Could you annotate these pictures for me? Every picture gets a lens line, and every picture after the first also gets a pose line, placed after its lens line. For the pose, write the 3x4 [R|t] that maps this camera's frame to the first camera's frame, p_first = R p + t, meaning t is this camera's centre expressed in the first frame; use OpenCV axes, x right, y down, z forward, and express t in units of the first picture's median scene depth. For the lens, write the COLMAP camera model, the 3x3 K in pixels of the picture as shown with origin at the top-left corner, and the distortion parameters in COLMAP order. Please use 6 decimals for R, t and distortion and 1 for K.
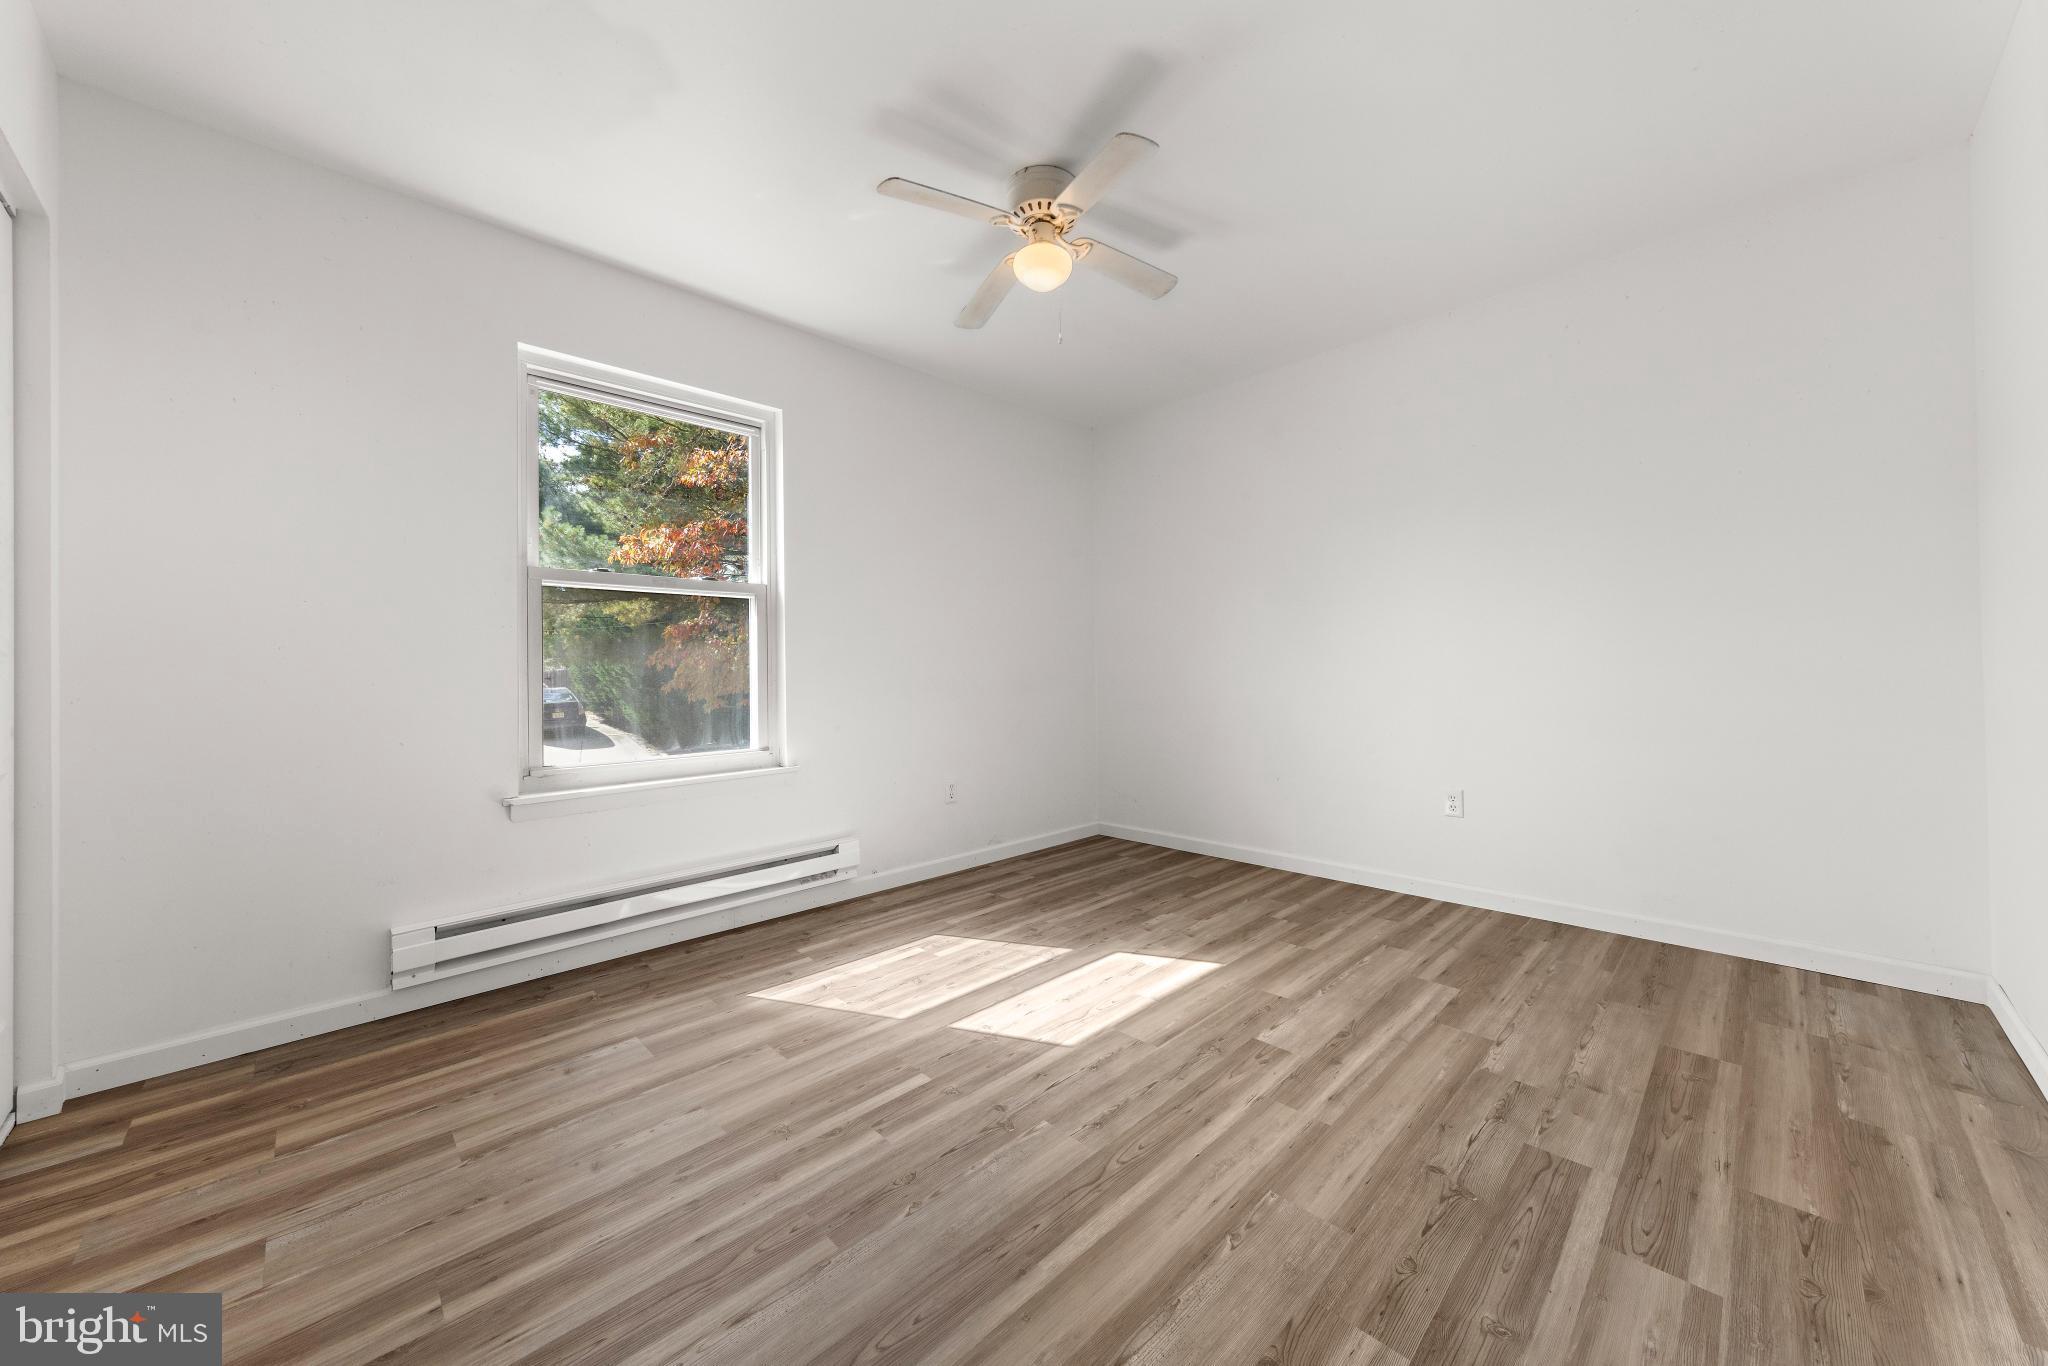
lens RADIAL K [[765.2, 0, 1037.9], [0, 765.2, 668.9], [0, 0, 1]] dist [0.002625, 0.000184]
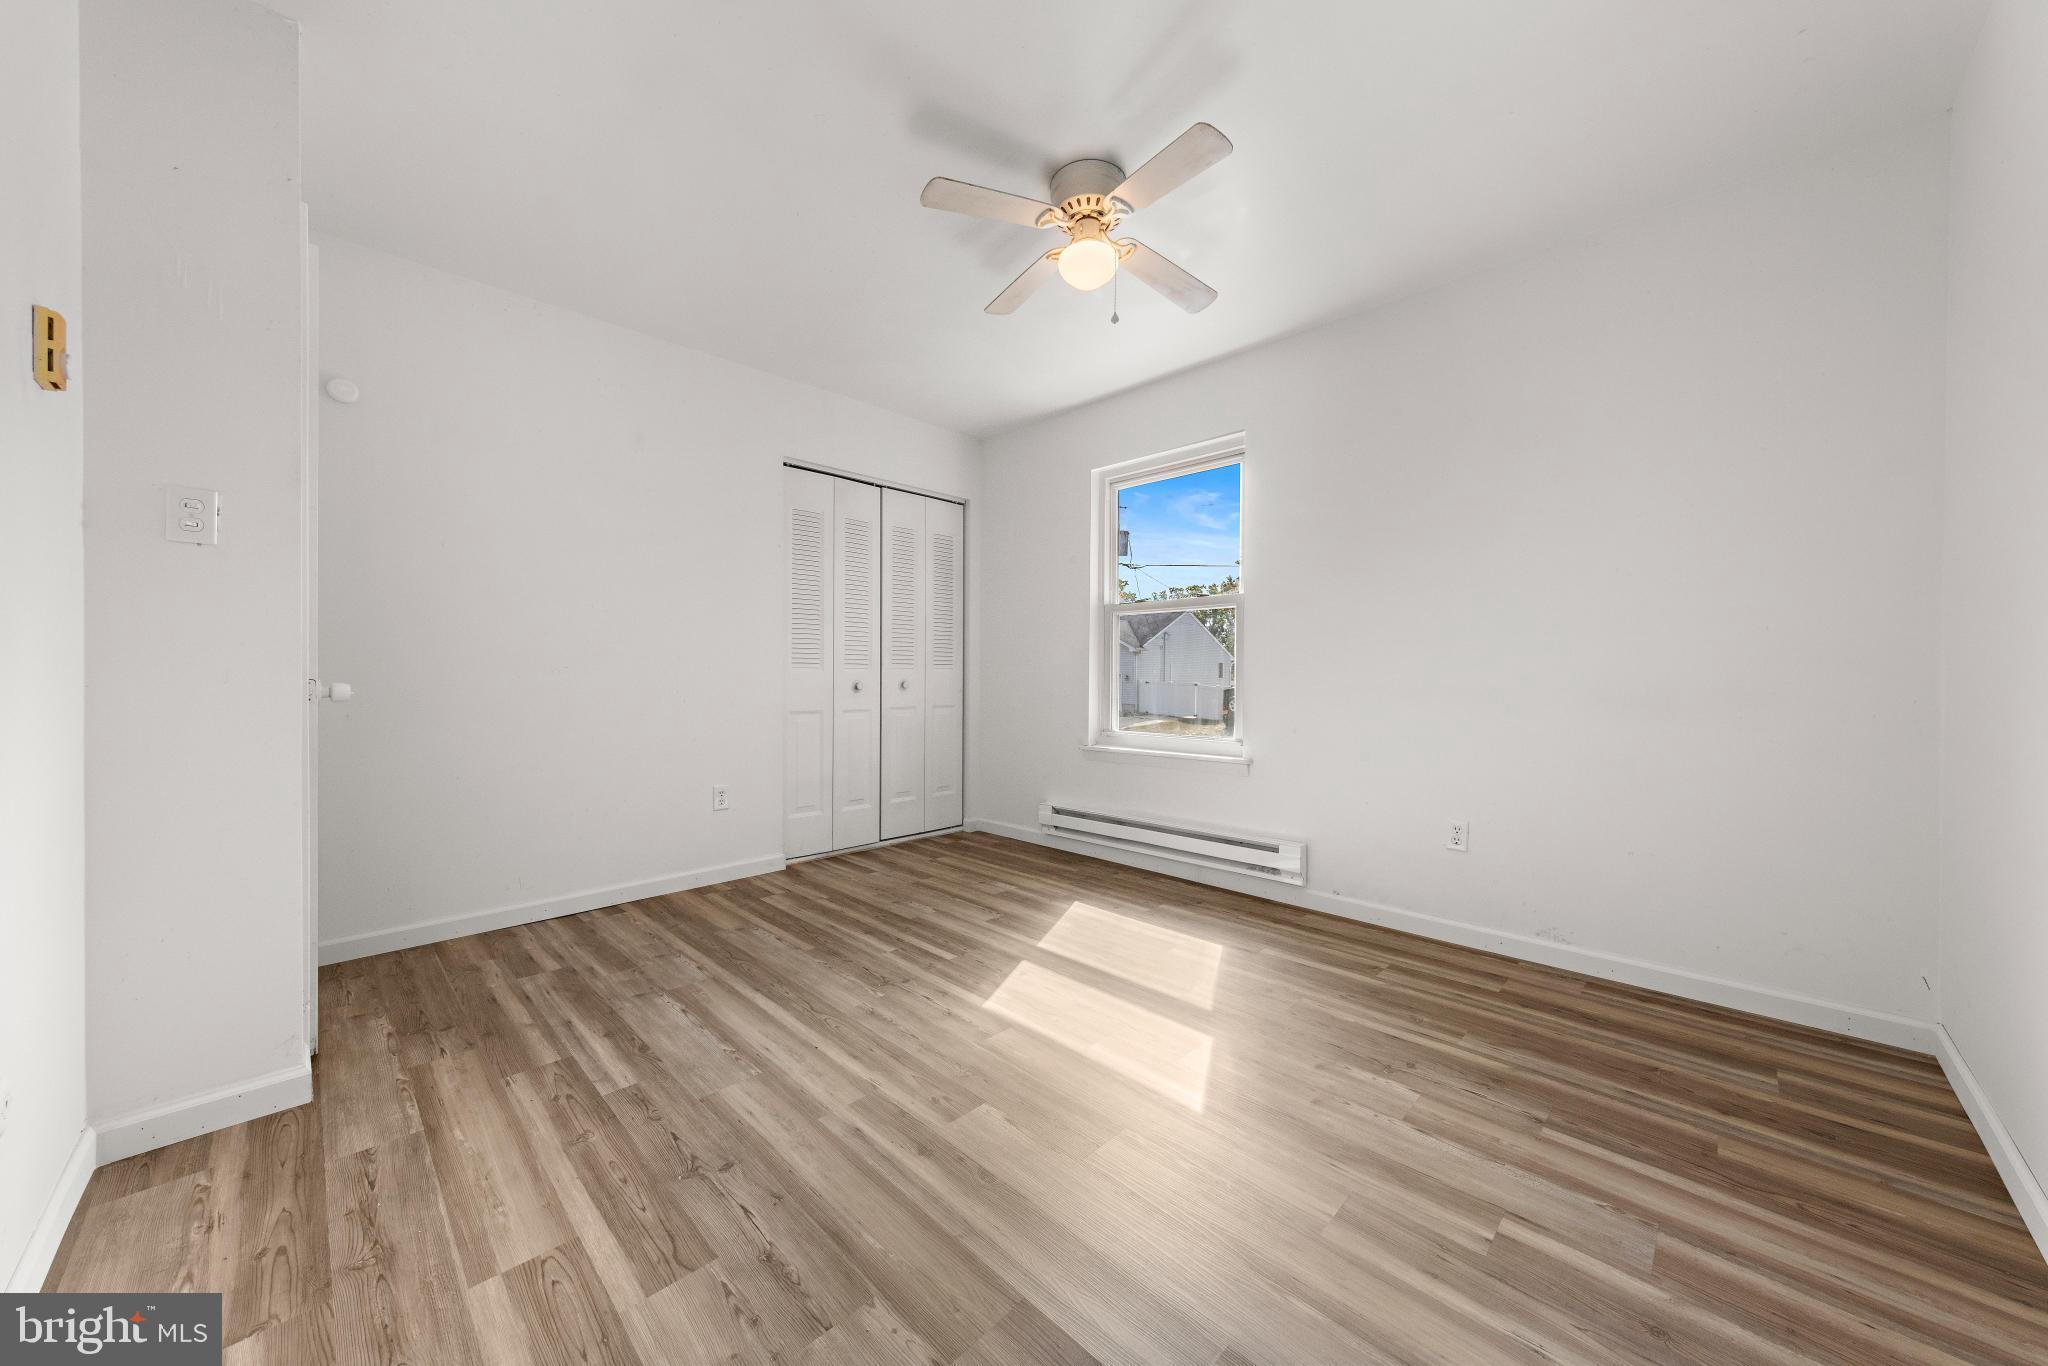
lens RADIAL K [[765.2, 0, 1037.9], [0, 765.2, 668.9], [0, 0, 1]] dist [0.002625, 0.000184]
pose [[-0.032568, 0.010558, -0.999414, 1.517292], [-0.001526, 0.999943, 0.010613, -0.024776], [0.999468, 0.001871, -0.032550, 1.442353]]
